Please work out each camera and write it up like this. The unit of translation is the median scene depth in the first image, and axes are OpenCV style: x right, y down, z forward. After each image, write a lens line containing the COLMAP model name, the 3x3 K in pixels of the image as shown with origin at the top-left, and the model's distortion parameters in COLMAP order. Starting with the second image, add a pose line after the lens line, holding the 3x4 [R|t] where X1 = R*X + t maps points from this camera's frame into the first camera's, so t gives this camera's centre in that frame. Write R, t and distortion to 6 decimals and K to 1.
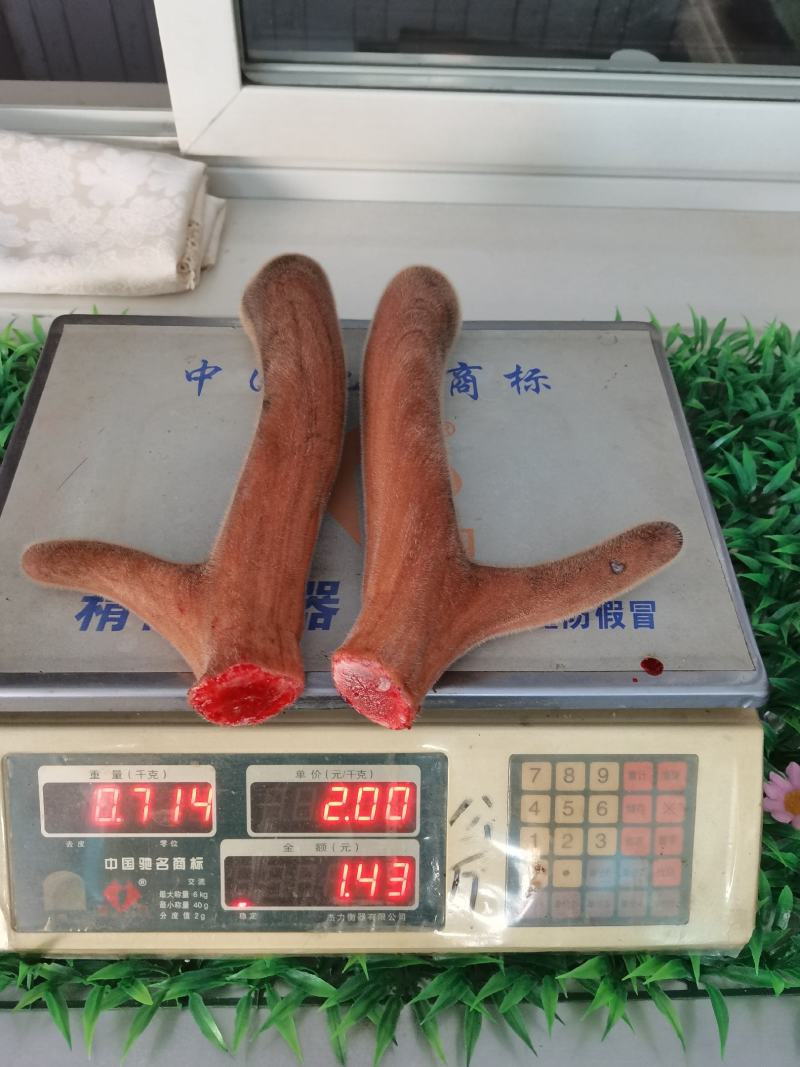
lens RADIAL K [[836.5, 0, 400.0], [0, 836.5, 533.5], [0, 0, 1]] dist [0.011933, -0.033052]
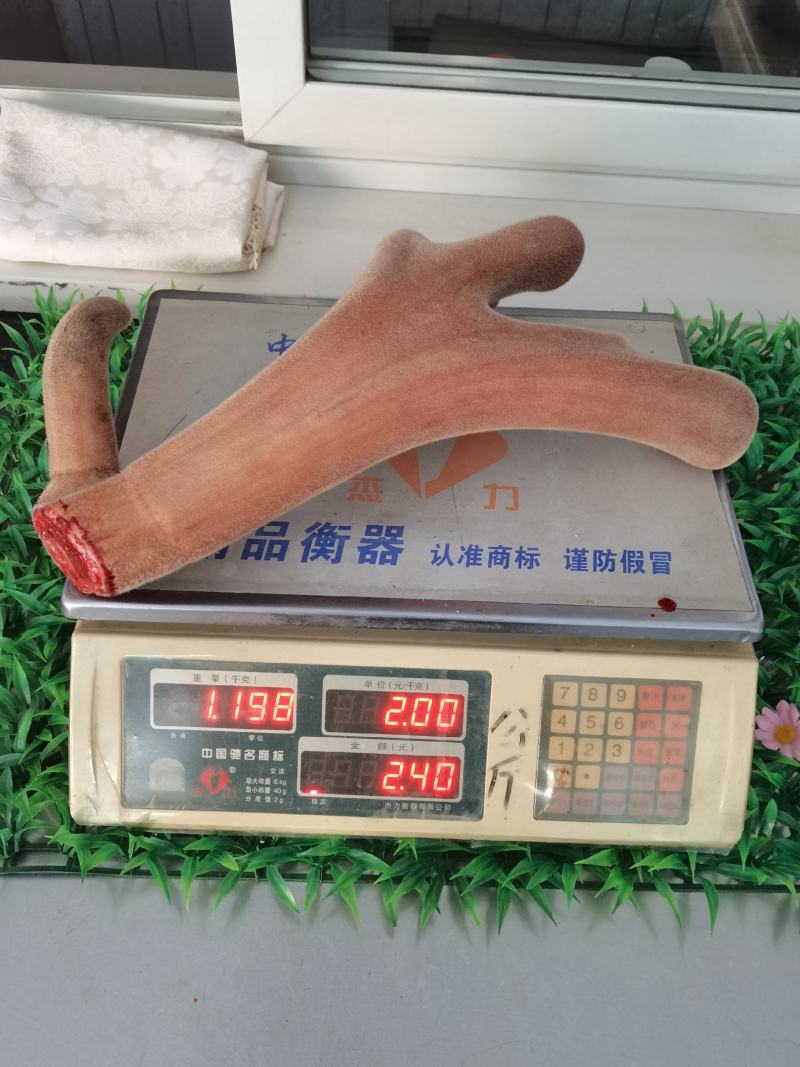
lens RADIAL K [[836.5, 0, 400.0], [0, 836.5, 533.5], [0, 0, 1]] dist [0.011933, -0.033052]
pose [[0.999286, 0.037166, -0.006848, -0.070384], [-0.037014, 0.999091, 0.021151, 0.043571], [0.007628, -0.020882, 0.999753, -0.182971]]
